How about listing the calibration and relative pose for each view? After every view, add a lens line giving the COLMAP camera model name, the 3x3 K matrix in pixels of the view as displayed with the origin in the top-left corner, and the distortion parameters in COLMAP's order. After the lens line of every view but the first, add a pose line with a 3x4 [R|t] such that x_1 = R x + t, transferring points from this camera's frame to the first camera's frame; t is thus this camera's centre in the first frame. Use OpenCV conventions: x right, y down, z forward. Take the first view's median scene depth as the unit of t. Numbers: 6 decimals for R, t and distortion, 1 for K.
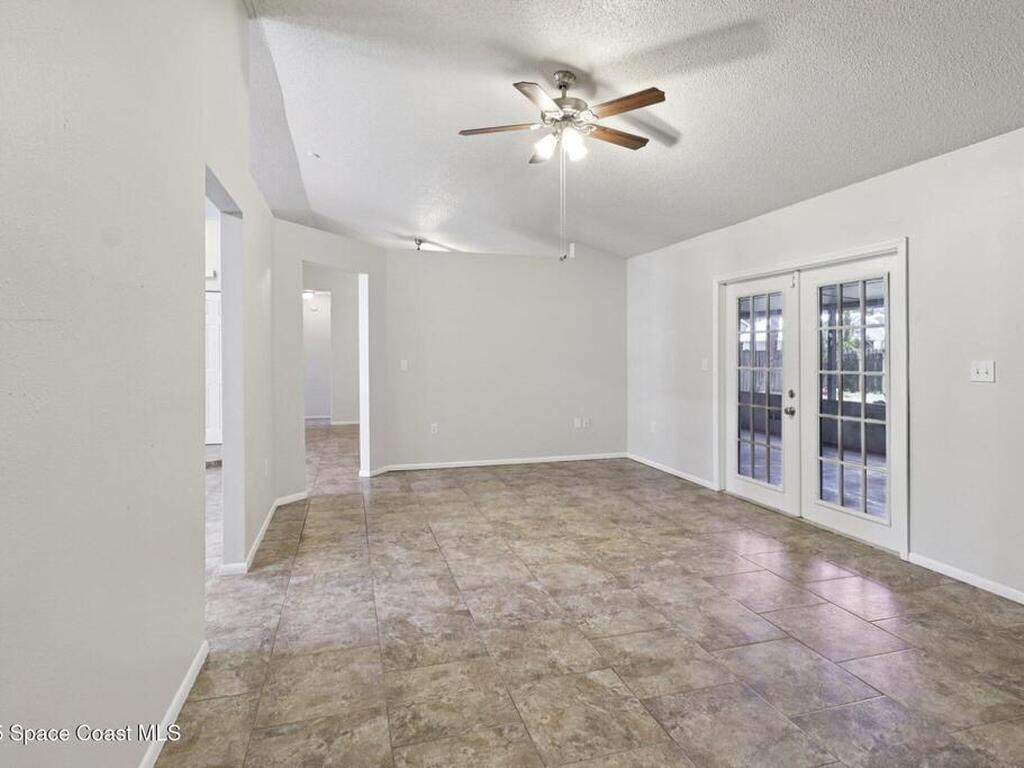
lens RADIAL K [[536.7, 0, 514.2], [0, 536.7, 385.5], [0, 0, 1]] dist [-0.020051, -0.004868]
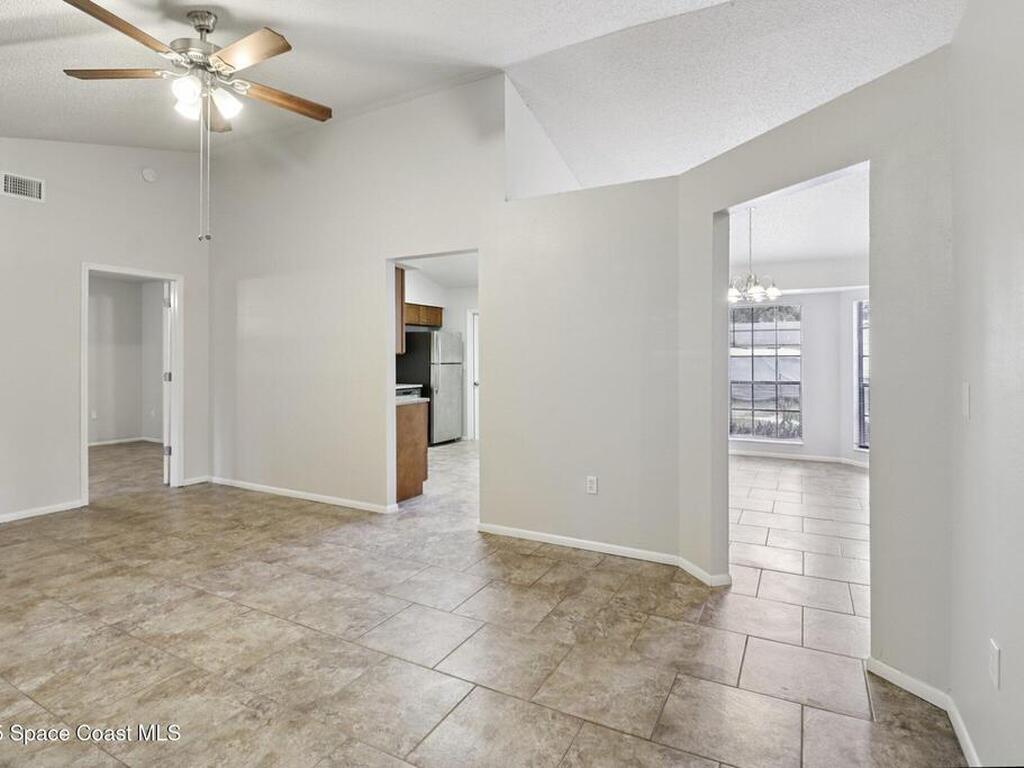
lens RADIAL K [[536.7, 0, 514.3], [0, 536.7, 375.7], [0, 0, 1]] dist [-0.020051, -0.004868]
pose [[-0.696846, 0.024527, -0.716801, 0.360039], [-0.048276, 0.995545, 0.080997, -0.128496], [0.715594, 0.091047, -0.692557, 2.026299]]
